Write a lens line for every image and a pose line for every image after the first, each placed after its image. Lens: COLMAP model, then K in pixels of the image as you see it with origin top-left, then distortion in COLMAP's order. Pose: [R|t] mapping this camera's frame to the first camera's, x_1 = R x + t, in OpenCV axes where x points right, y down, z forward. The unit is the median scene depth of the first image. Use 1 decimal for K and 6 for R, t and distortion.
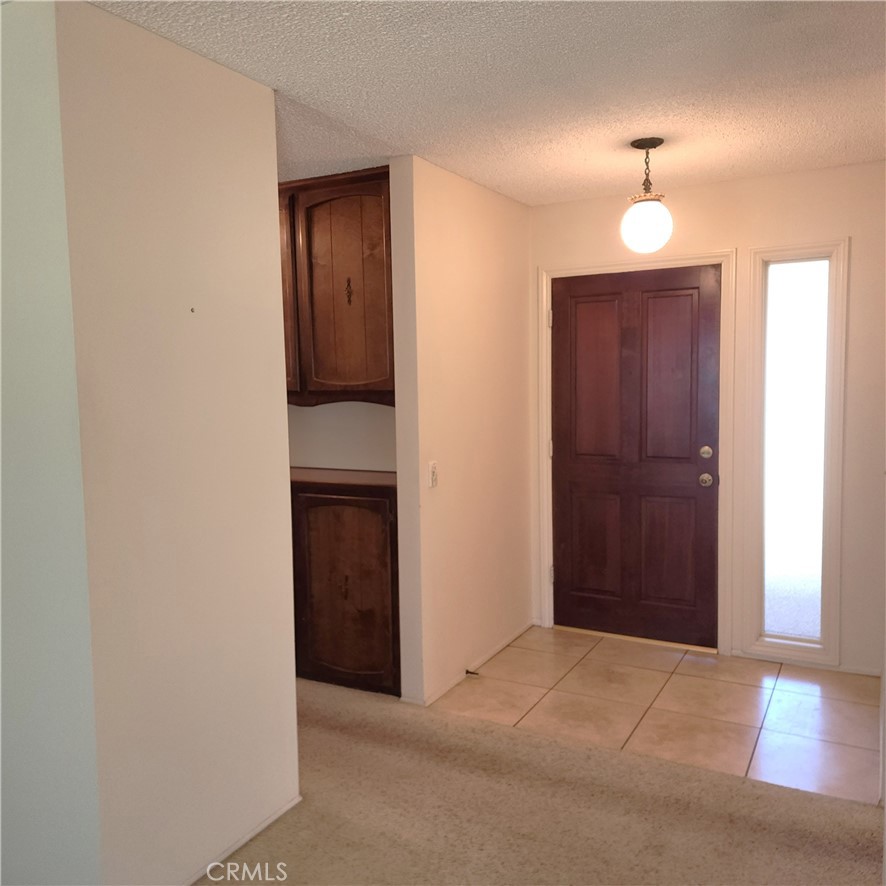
lens RADIAL K [[769.0, 0, 443.0], [0, 769.0, 443.0], [0, 0, 1]] dist [0.084902, -0.057240]
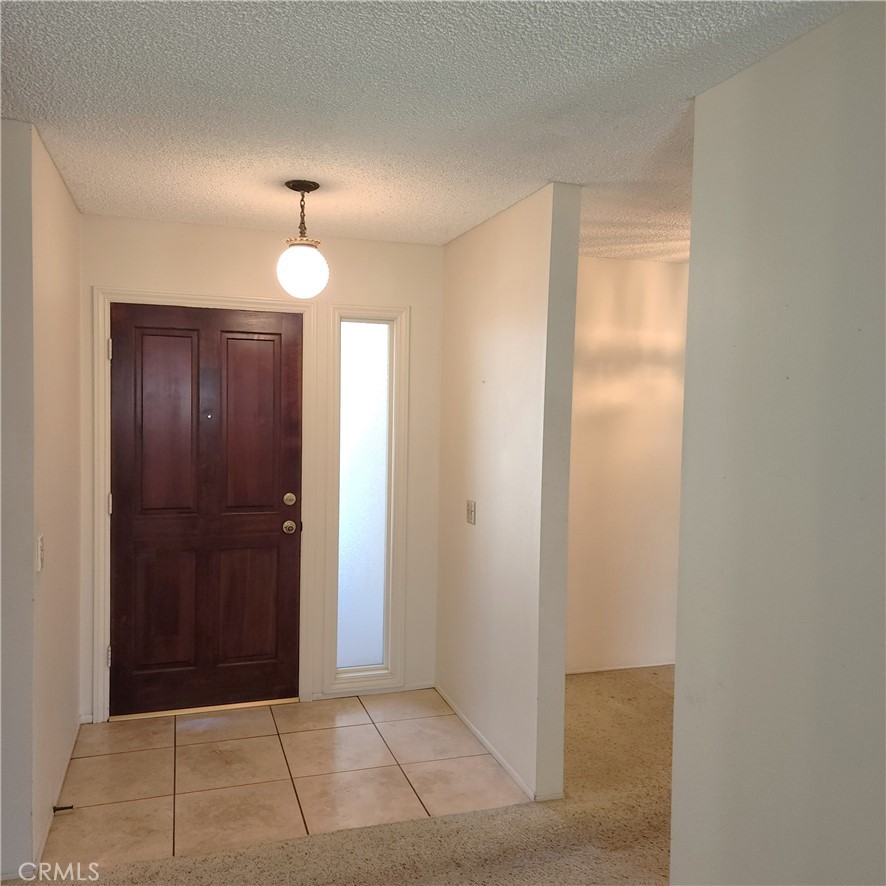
lens RADIAL K [[769.0, 0, 443.0], [0, 769.0, 443.0], [0, 0, 1]] dist [0.084902, -0.057240]
pose [[0.710161, 0.001166, 0.704038, -0.212578], [0.030935, 0.998981, -0.032858, -0.020821], [-0.703359, 0.045114, 0.709401, 0.151659]]
